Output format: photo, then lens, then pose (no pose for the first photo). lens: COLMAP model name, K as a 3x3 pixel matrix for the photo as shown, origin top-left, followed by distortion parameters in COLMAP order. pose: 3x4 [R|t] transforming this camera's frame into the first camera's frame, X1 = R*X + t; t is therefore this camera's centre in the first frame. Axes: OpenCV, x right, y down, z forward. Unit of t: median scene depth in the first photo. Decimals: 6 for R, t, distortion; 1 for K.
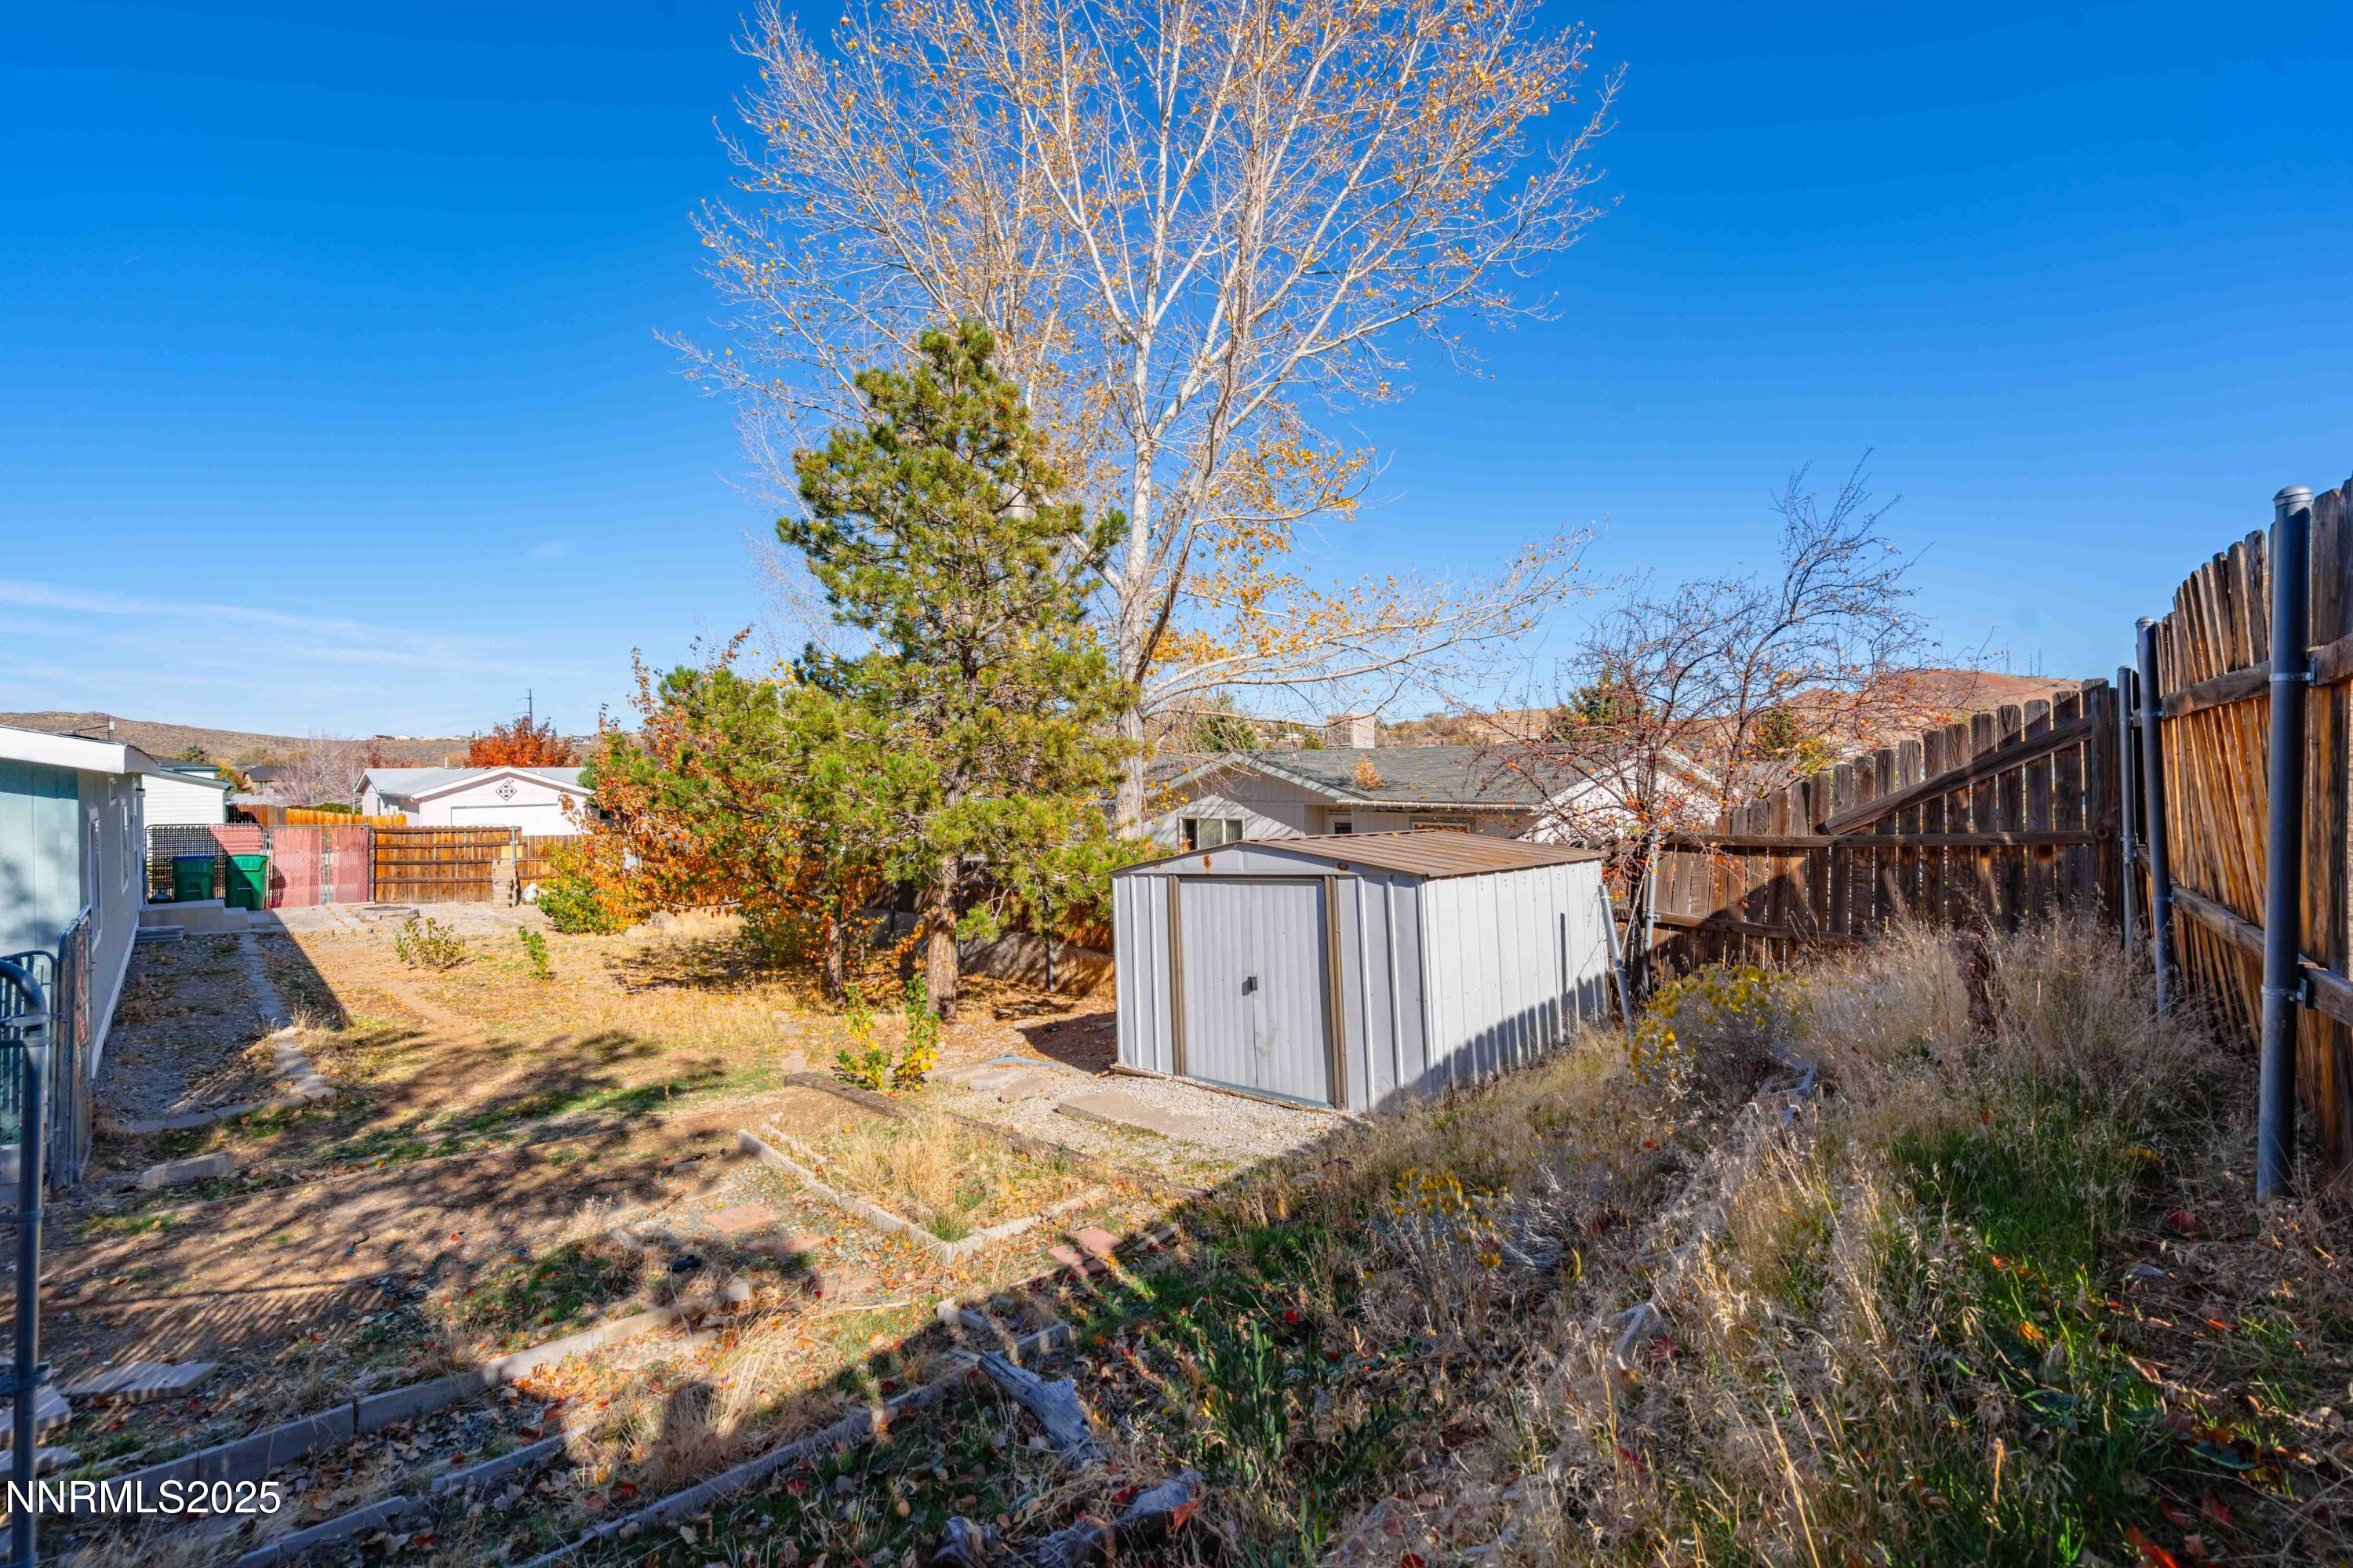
lens RADIAL K [[1040.8, 0, 1175.4], [0, 1040.8, 783.3], [0, 0, 1]] dist [-0.001363, -0.000470]
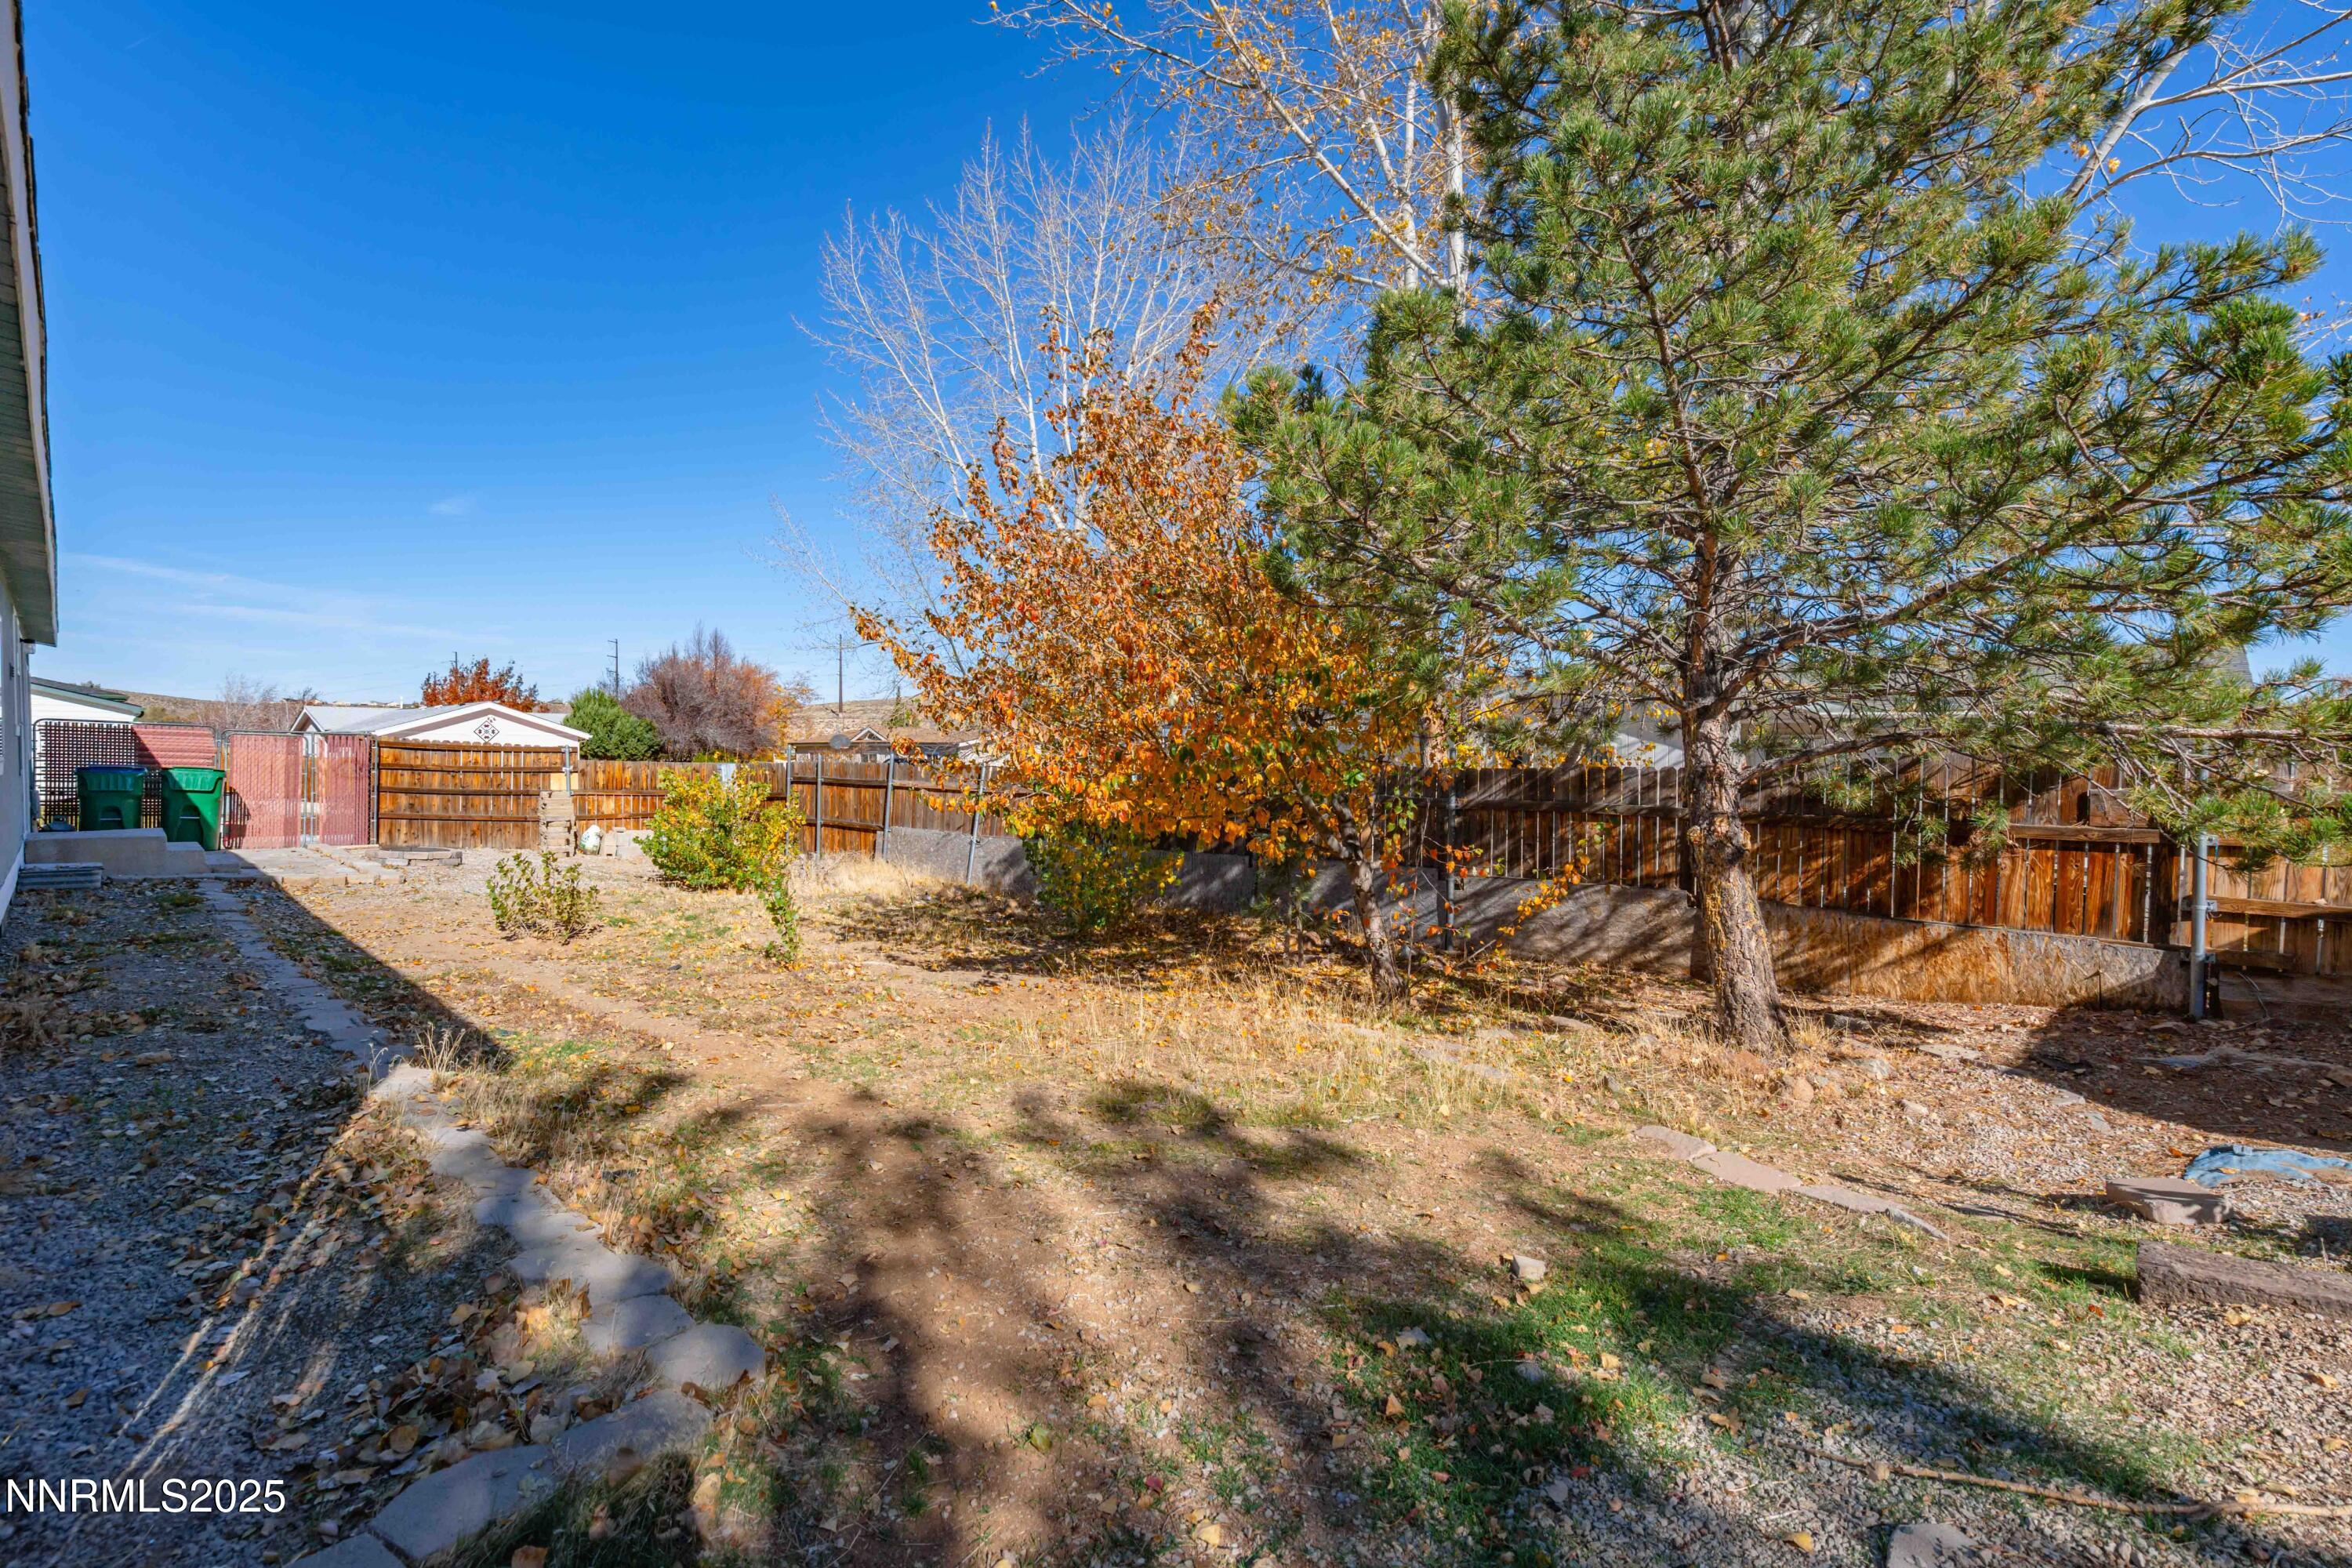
lens RADIAL K [[1040.3, 0, 1169.1], [0, 1040.3, 780.0], [0, 0, 1]] dist [-0.001363, -0.000470]
pose [[0.998479, 0.017249, 0.052370, -0.301763], [-0.017895, 0.999769, 0.011902, 0.057596], [-0.052153, -0.012821, 0.998557, 0.300812]]
